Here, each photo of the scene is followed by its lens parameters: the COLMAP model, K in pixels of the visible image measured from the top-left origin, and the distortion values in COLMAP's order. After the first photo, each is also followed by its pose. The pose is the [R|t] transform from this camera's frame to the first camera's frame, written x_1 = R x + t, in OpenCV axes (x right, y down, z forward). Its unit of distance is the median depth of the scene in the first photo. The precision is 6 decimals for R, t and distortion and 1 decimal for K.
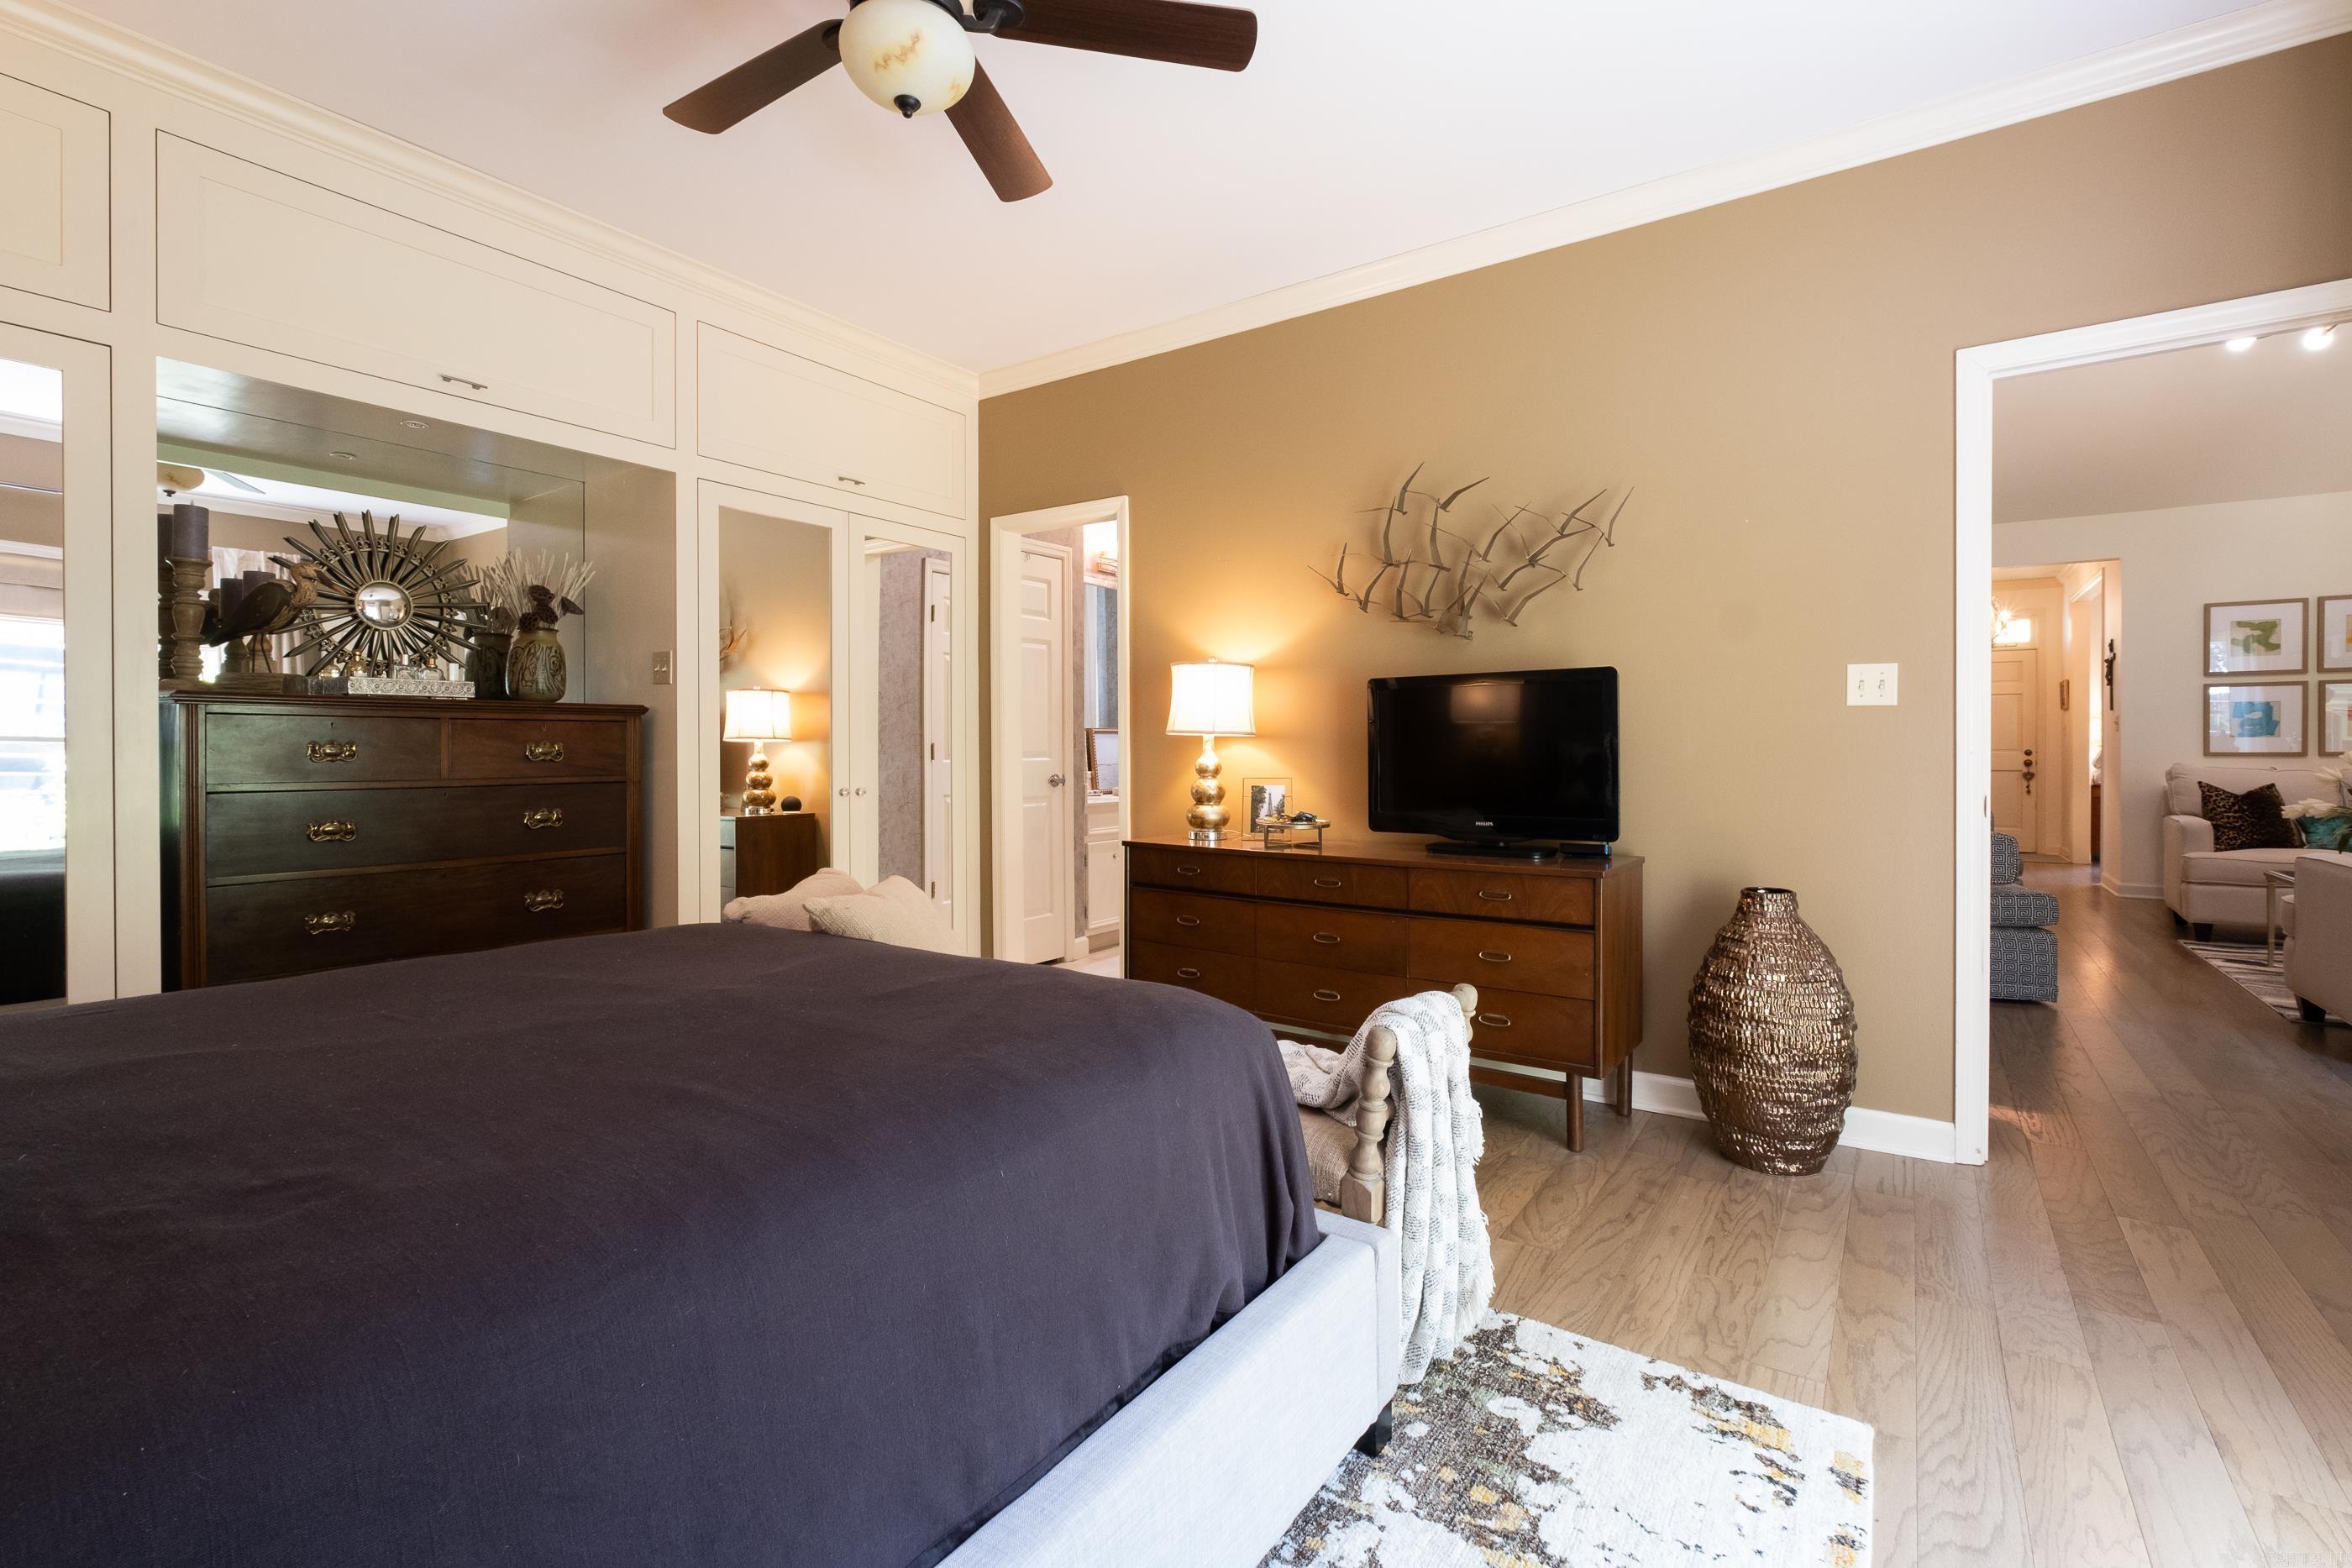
lens RADIAL K [[1045.5, 0, 1200.9], [0, 1045.5, 756.7], [0, 0, 1]] dist [0.000093, 0.000082]
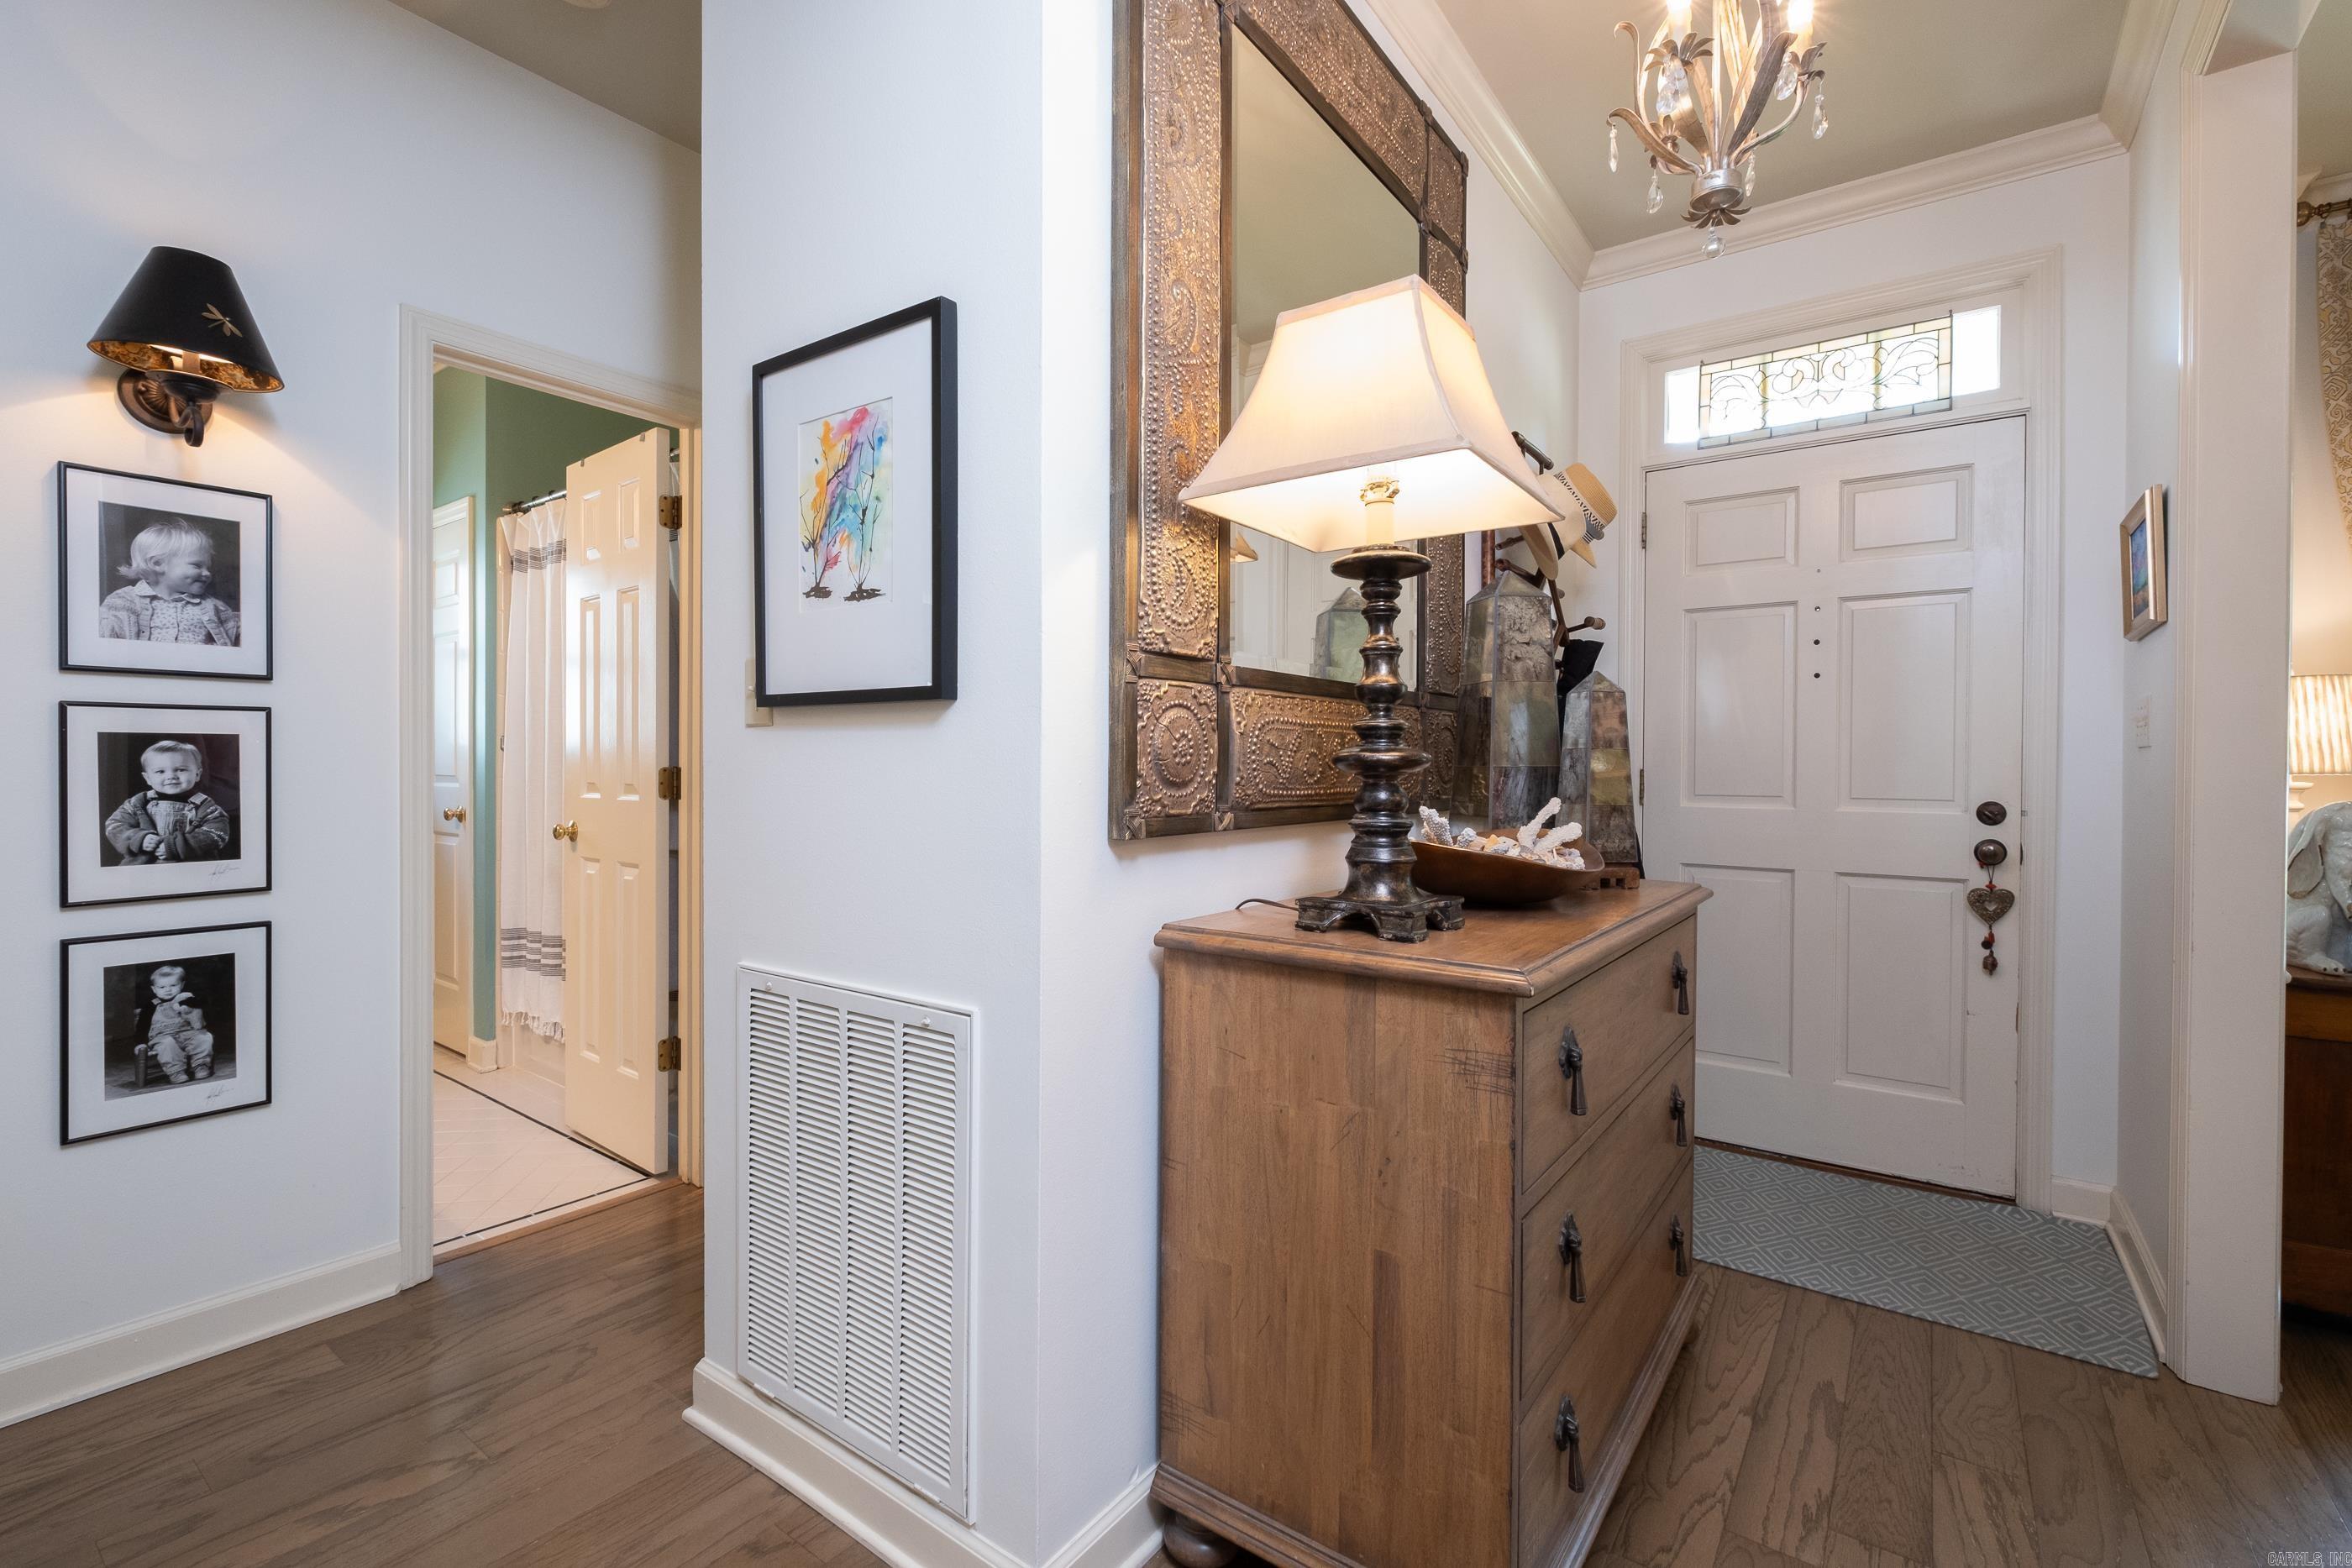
lens RADIAL K [[1030.2, 0, 1177.7], [0, 1030.2, 776.1], [0, 0, 1]] dist [-0.002682, -0.000335]
pose [[0.999236, 0.009170, -0.037998, 0.915820], [-0.009034, 0.999952, 0.003751, -0.018636], [0.038031, -0.003405, 0.999271, 1.126849]]
